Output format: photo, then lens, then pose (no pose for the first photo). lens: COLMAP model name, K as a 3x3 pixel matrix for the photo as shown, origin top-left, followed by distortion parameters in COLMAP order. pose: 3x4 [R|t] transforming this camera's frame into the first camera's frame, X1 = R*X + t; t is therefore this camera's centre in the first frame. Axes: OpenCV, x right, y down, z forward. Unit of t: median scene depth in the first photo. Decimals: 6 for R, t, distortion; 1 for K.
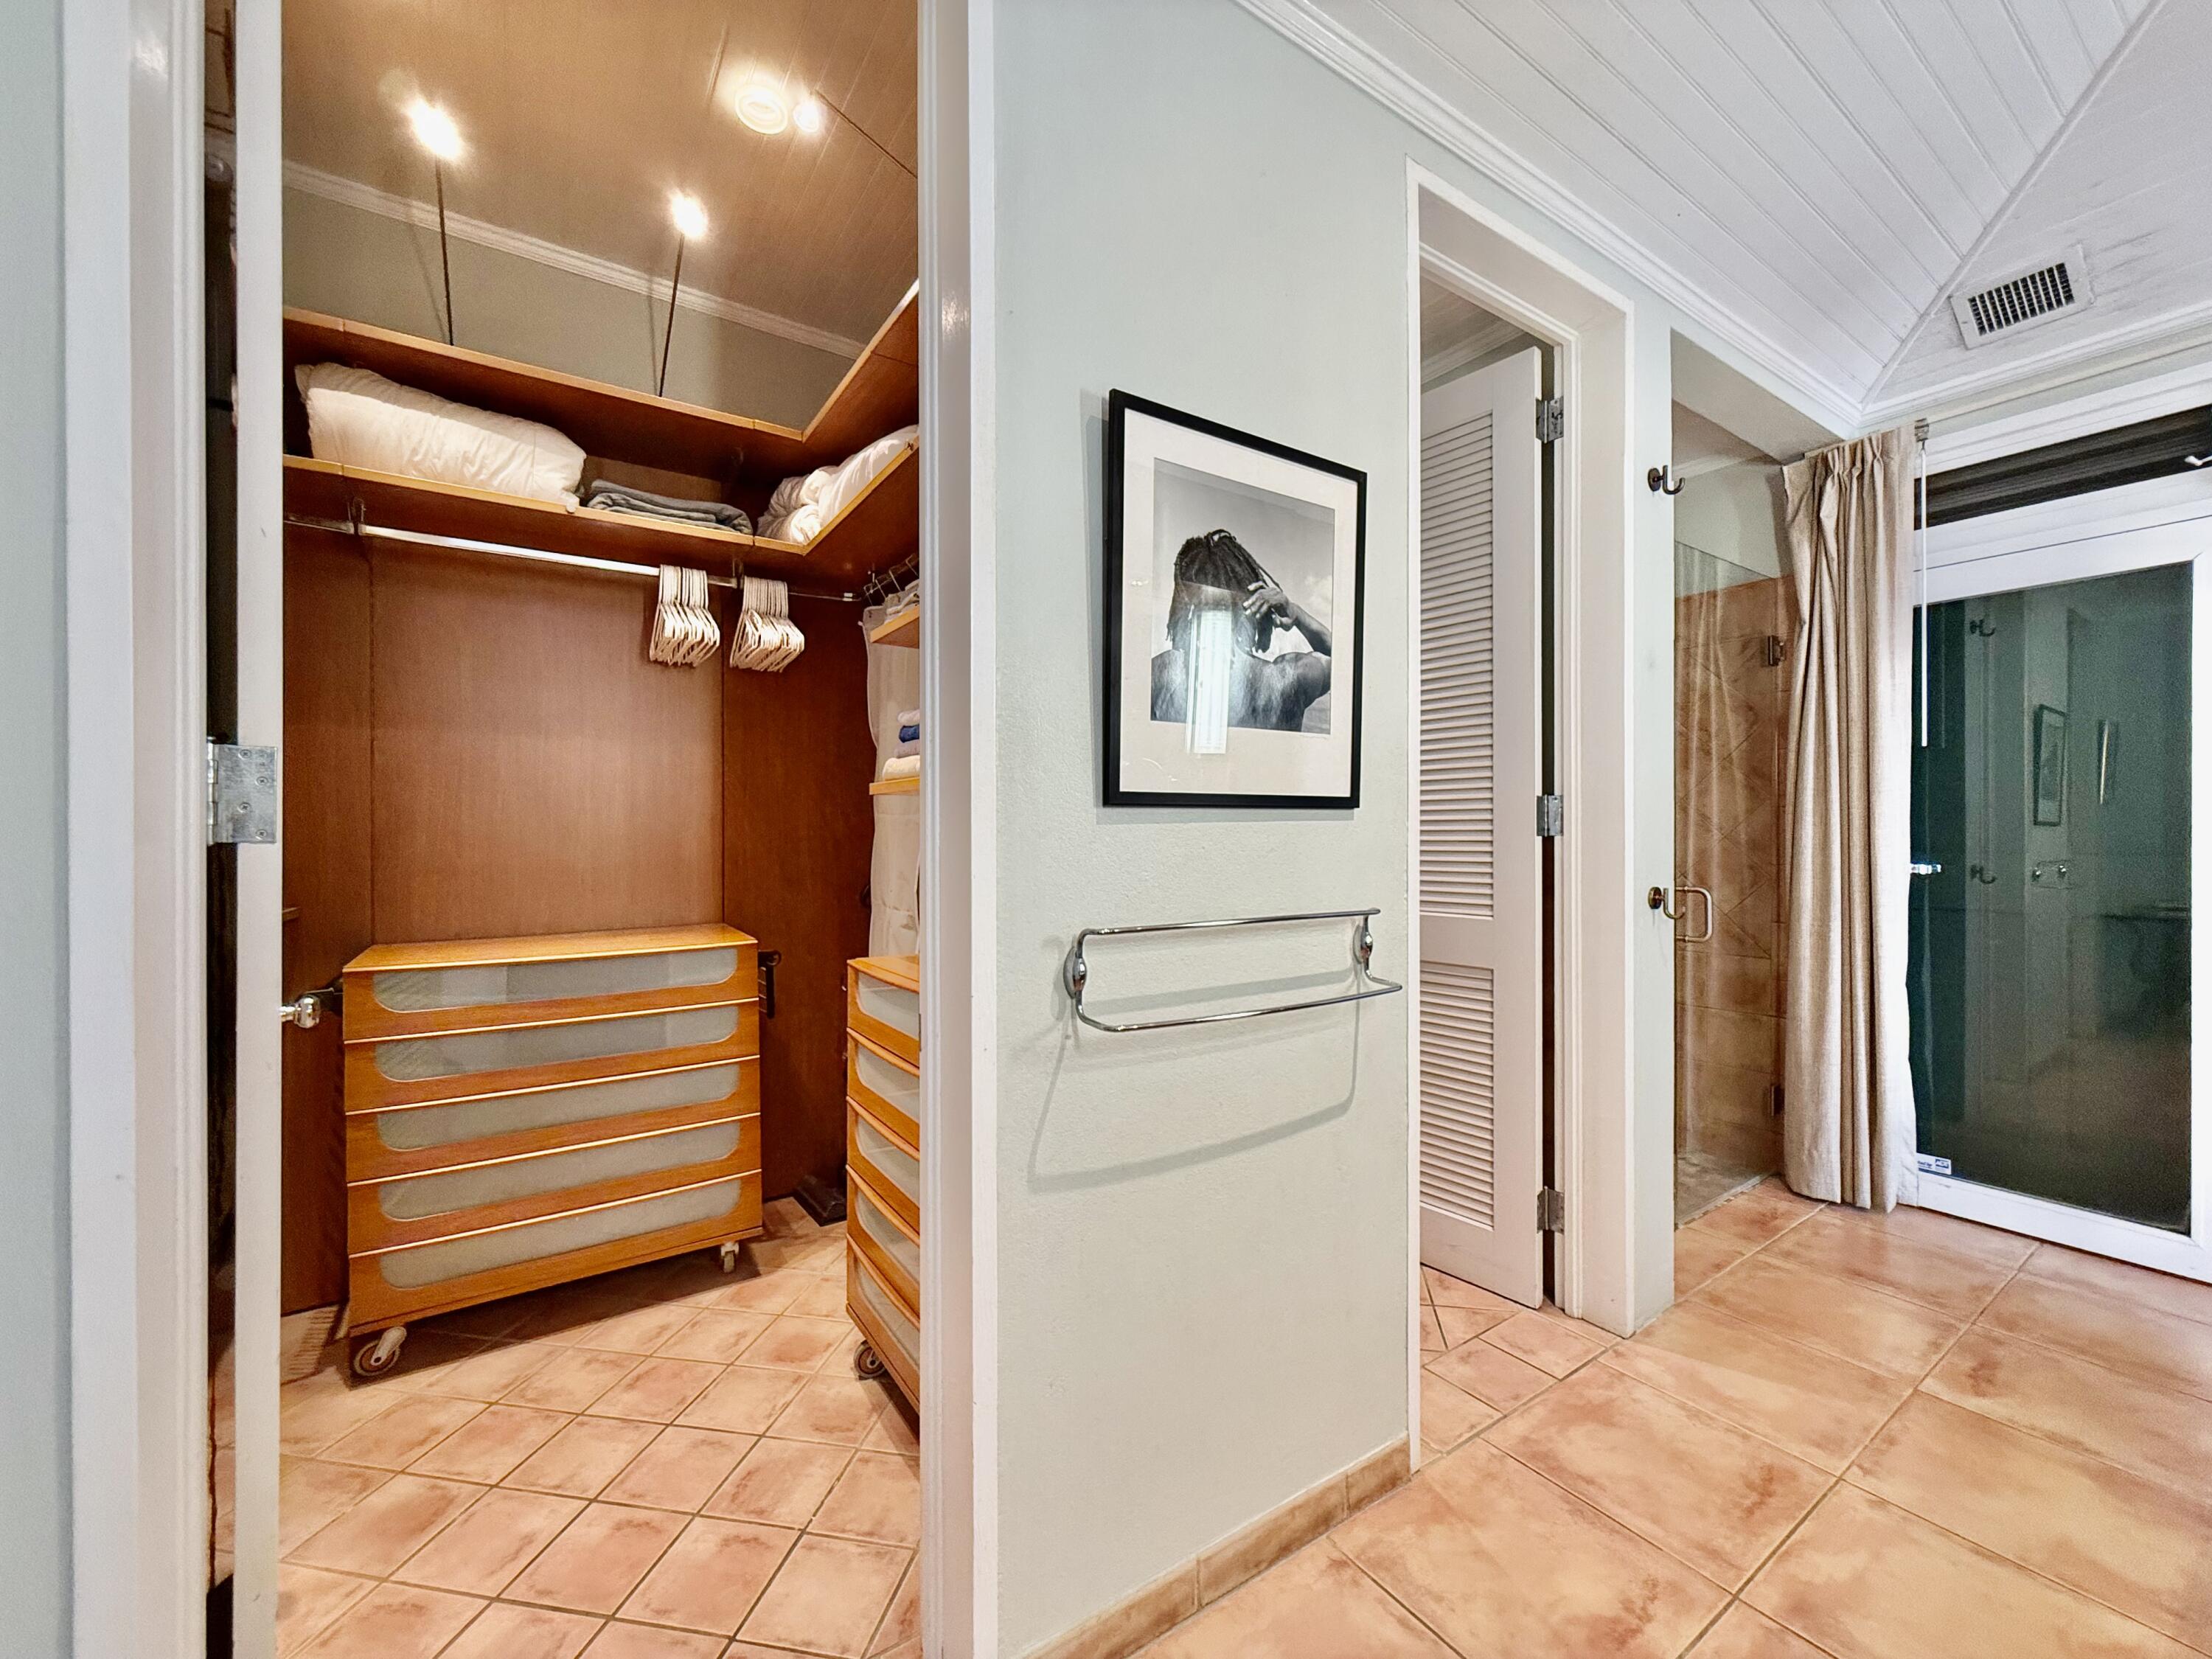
lens RADIAL K [[882.9, 0, 1115.2], [0, 882.9, 832.7], [0, 0, 1]] dist [-0.001507, 0.000480]
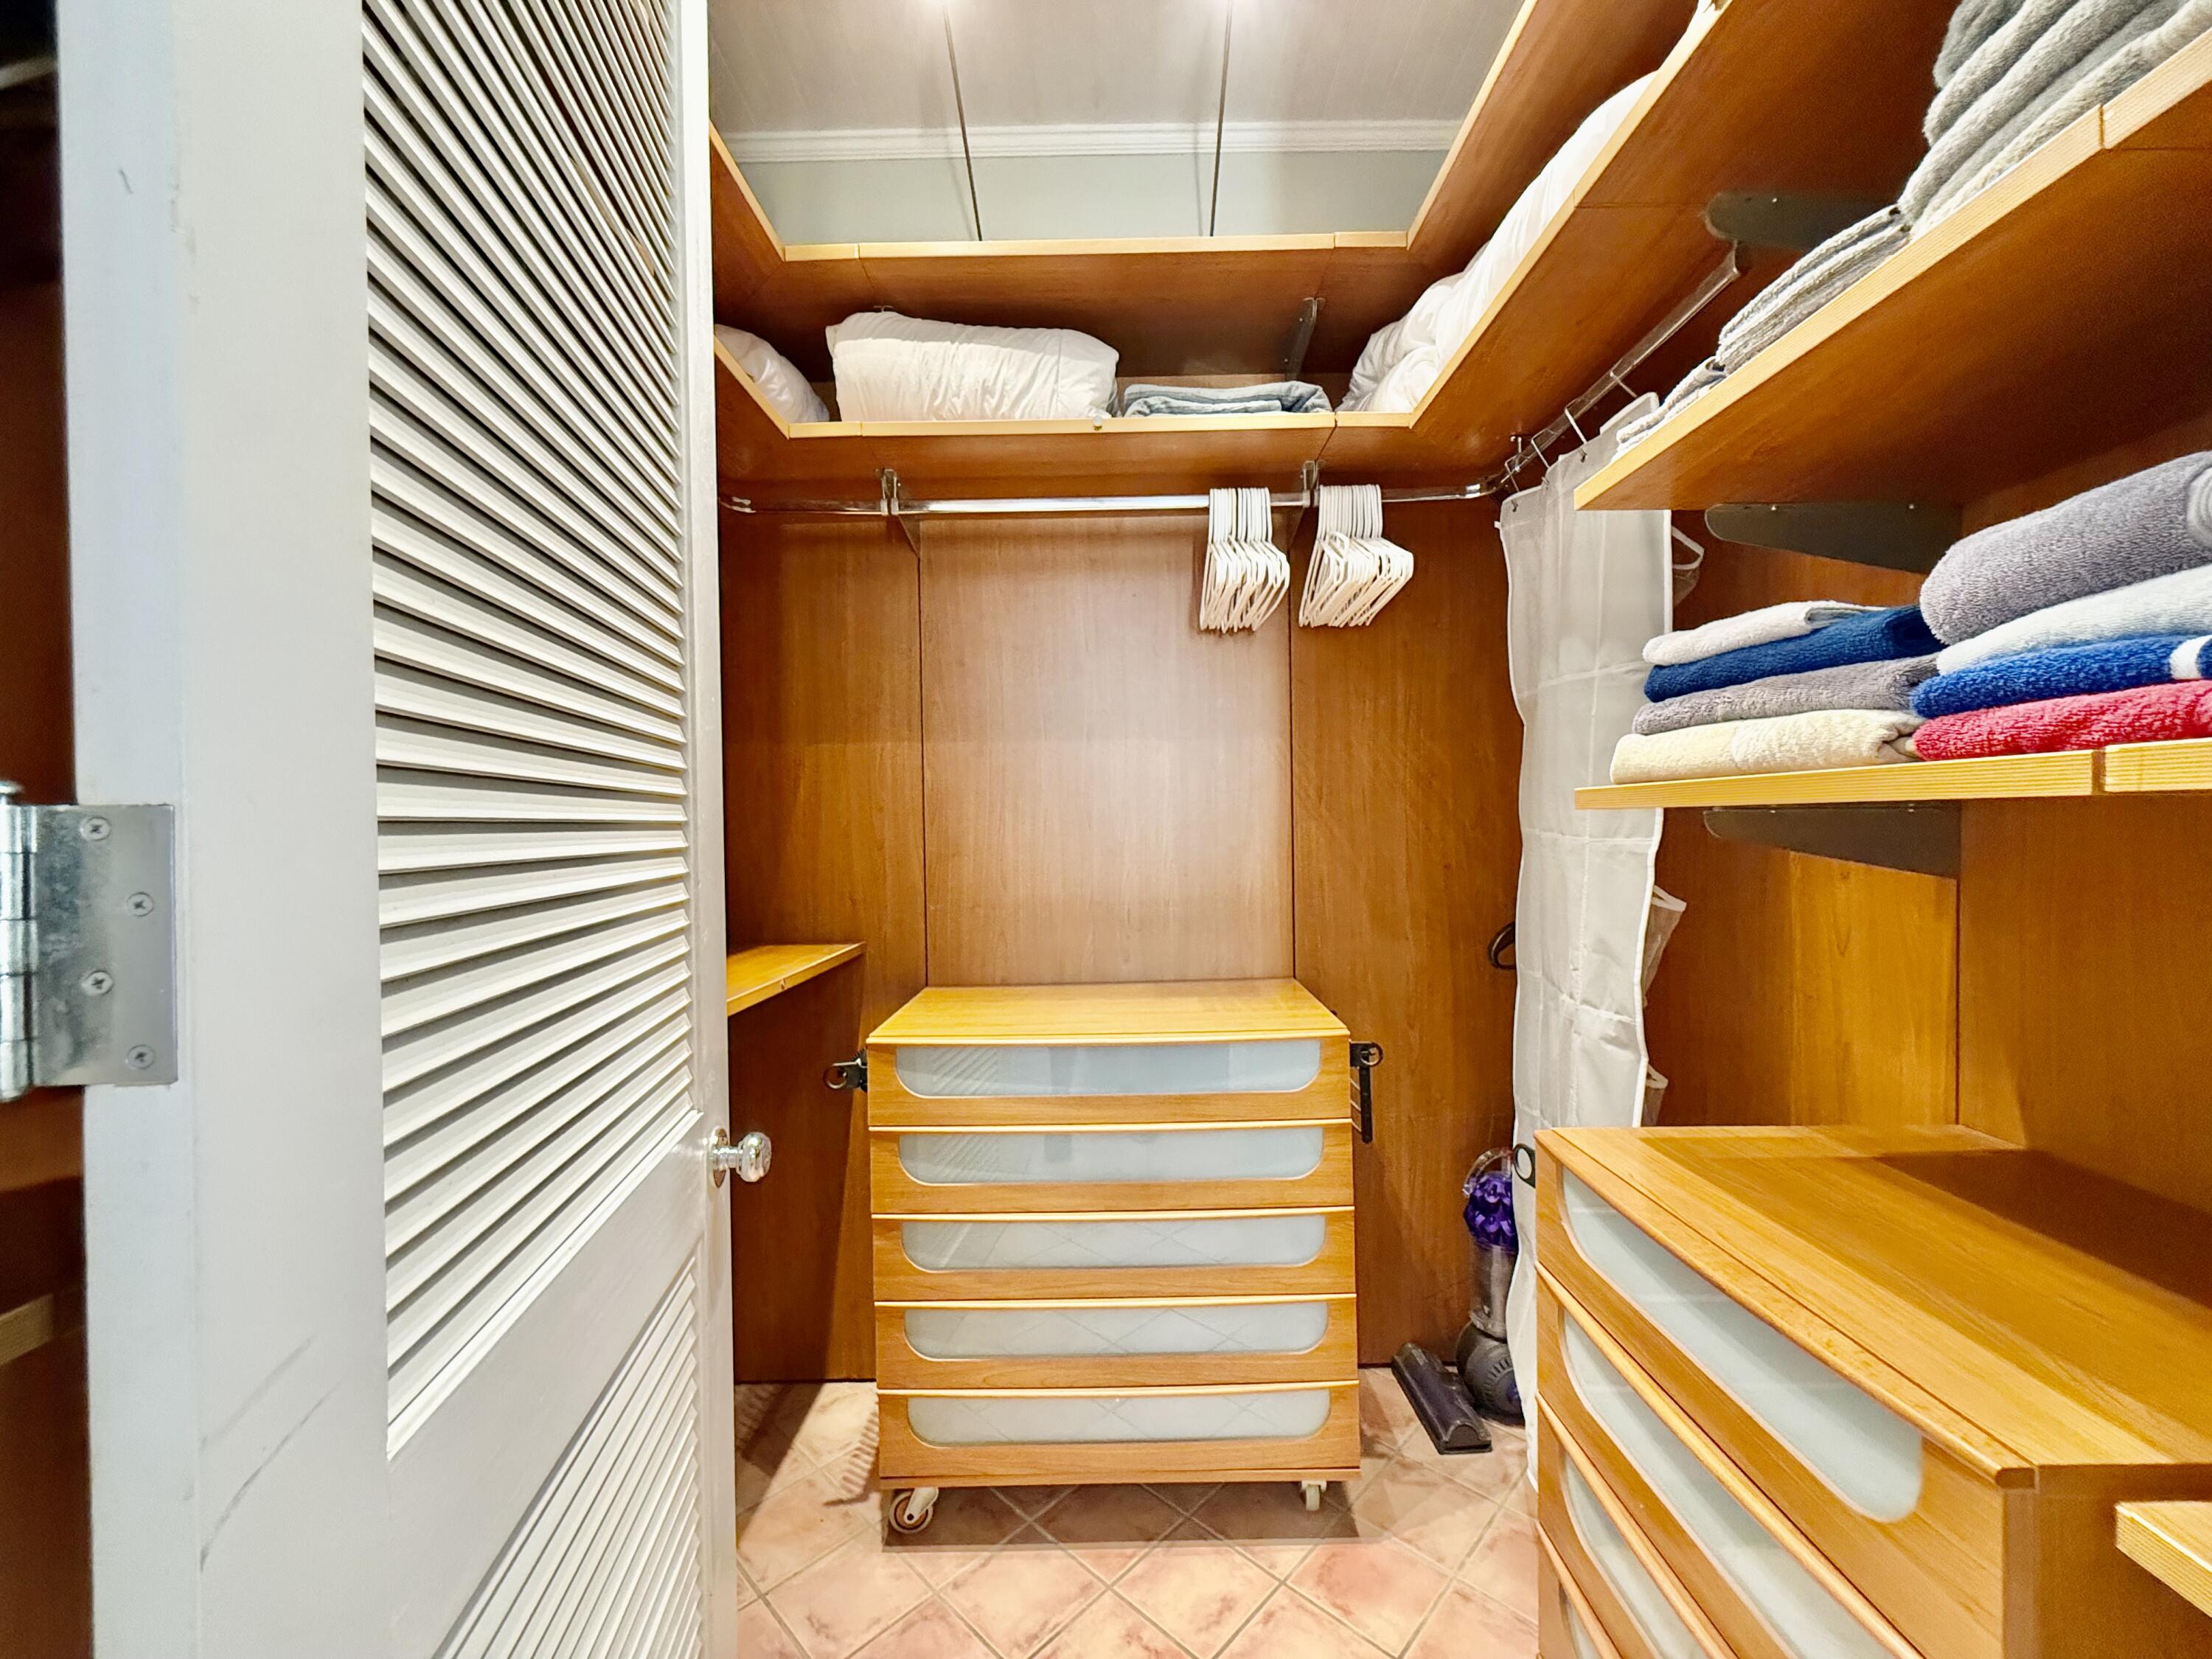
lens RADIAL K [[882.9, 0, 1113.6], [0, 882.9, 826.8], [0, 0, 1]] dist [-0.001507, 0.000480]
pose [[0.825342, -0.008159, -0.564575, -0.175220], [0.012882, 0.999907, 0.004381, -0.032640], [0.564487, -0.010888, 0.825370, 0.356263]]
